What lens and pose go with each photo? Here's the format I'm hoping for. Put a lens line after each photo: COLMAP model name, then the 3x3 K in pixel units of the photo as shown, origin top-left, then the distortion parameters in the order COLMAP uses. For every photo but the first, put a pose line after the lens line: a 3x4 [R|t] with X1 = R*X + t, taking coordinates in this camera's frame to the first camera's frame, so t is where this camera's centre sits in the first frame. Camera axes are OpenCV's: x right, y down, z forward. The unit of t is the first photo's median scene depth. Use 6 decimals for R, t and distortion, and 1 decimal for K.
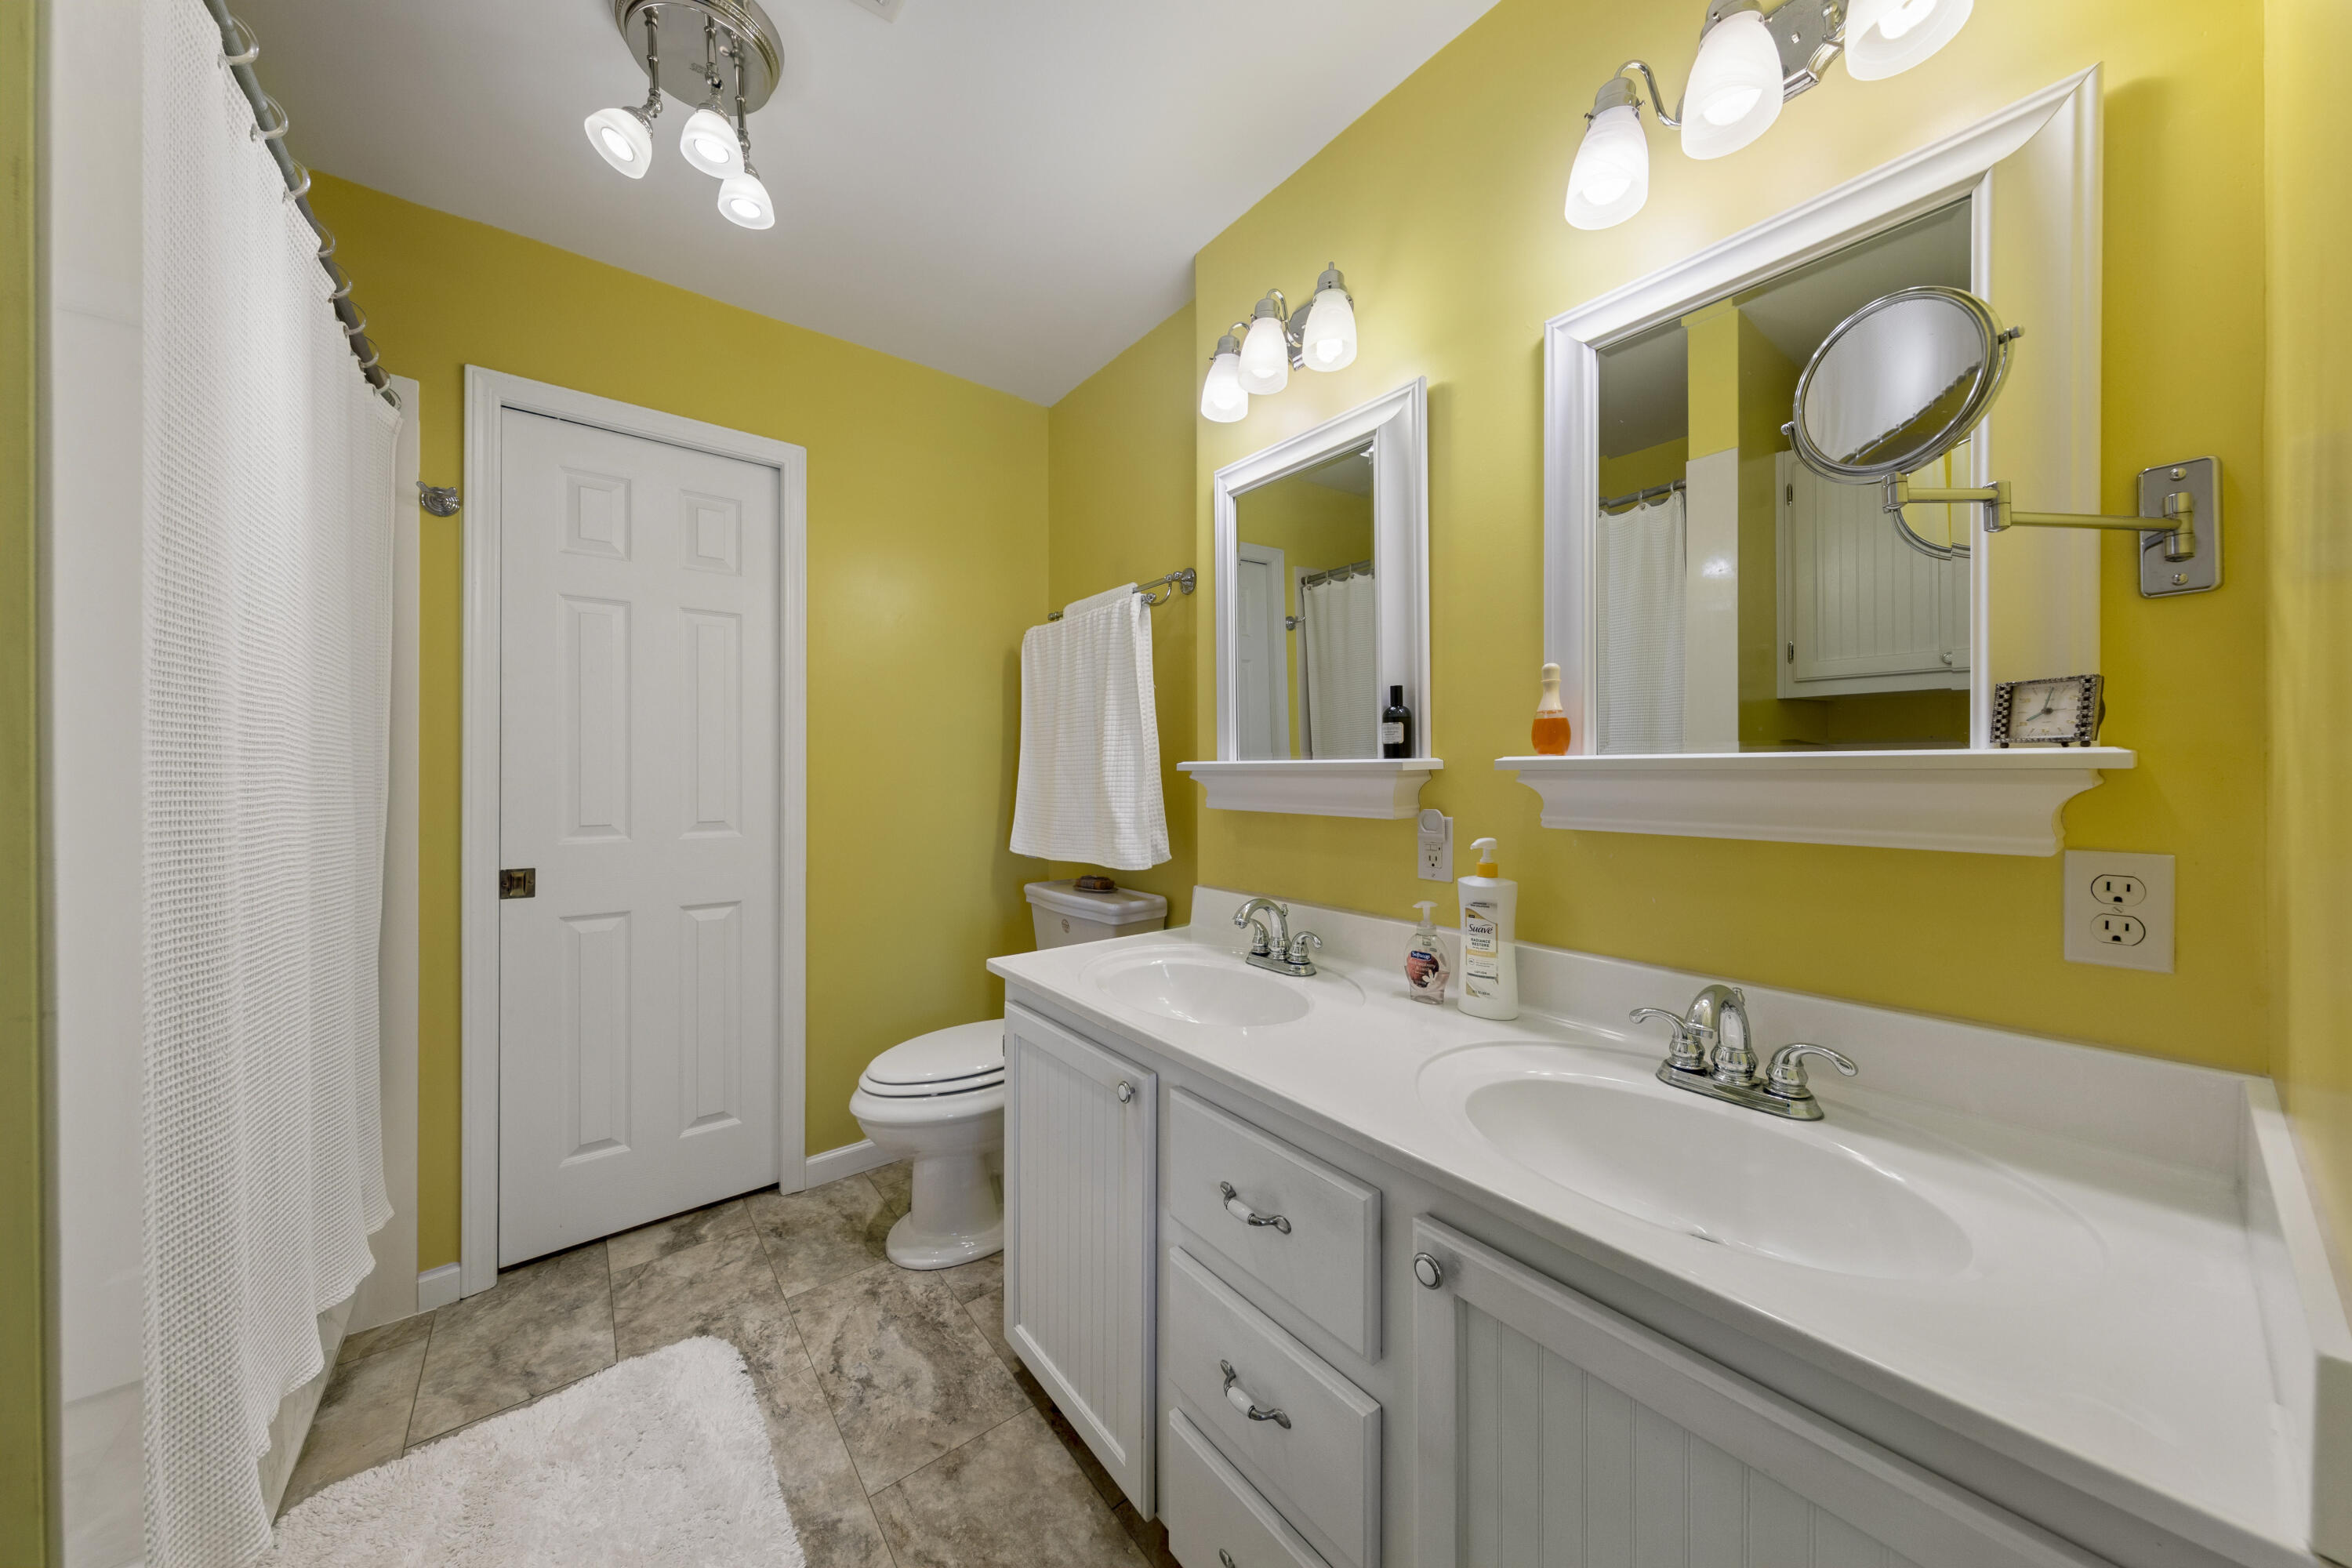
lens RADIAL K [[762.5, 0, 1173.1], [0, 762.5, 778.1], [0, 0, 1]] dist [0.000006, 0.000014]
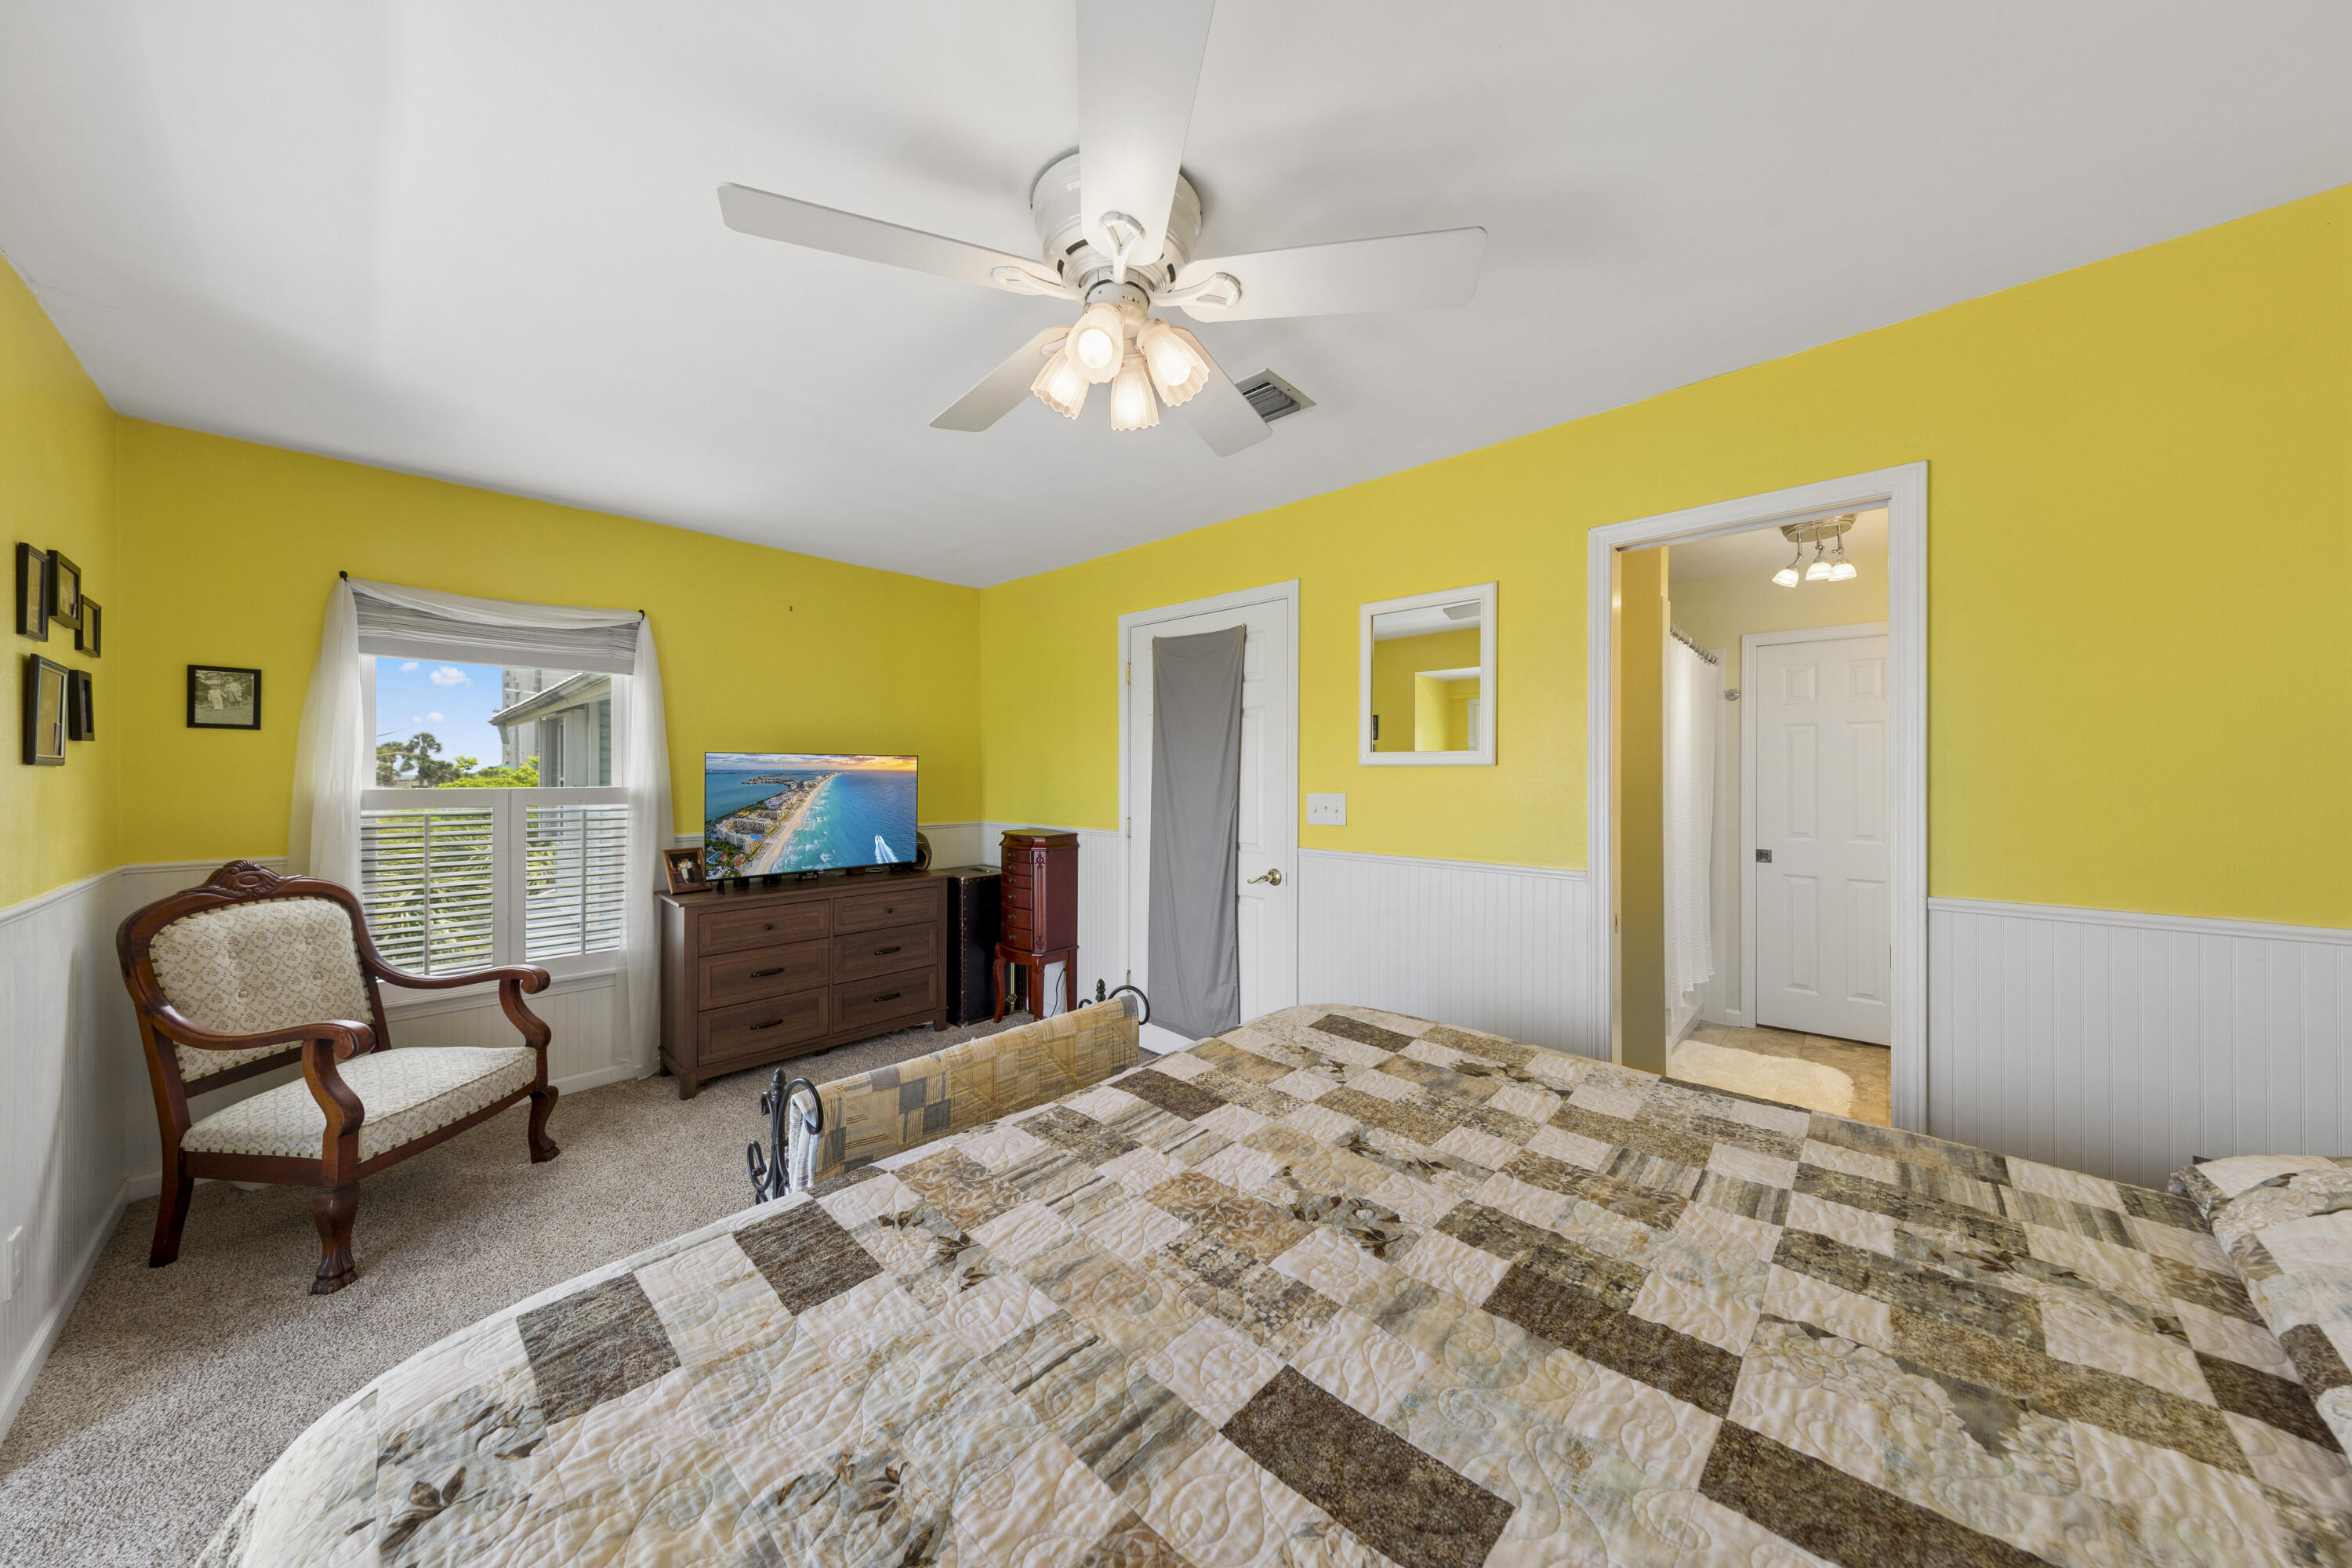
lens RADIAL K [[762.5, 0, 1173.1], [0, 762.5, 778.1], [0, 0, 1]] dist [0.000006, 0.000014]
pose [[0.142974, -0.005346, -0.989712, 1.193904], [-0.003489, 0.999976, -0.005906, -0.078204], [0.989720, 0.004297, 0.142952, -1.120259]]
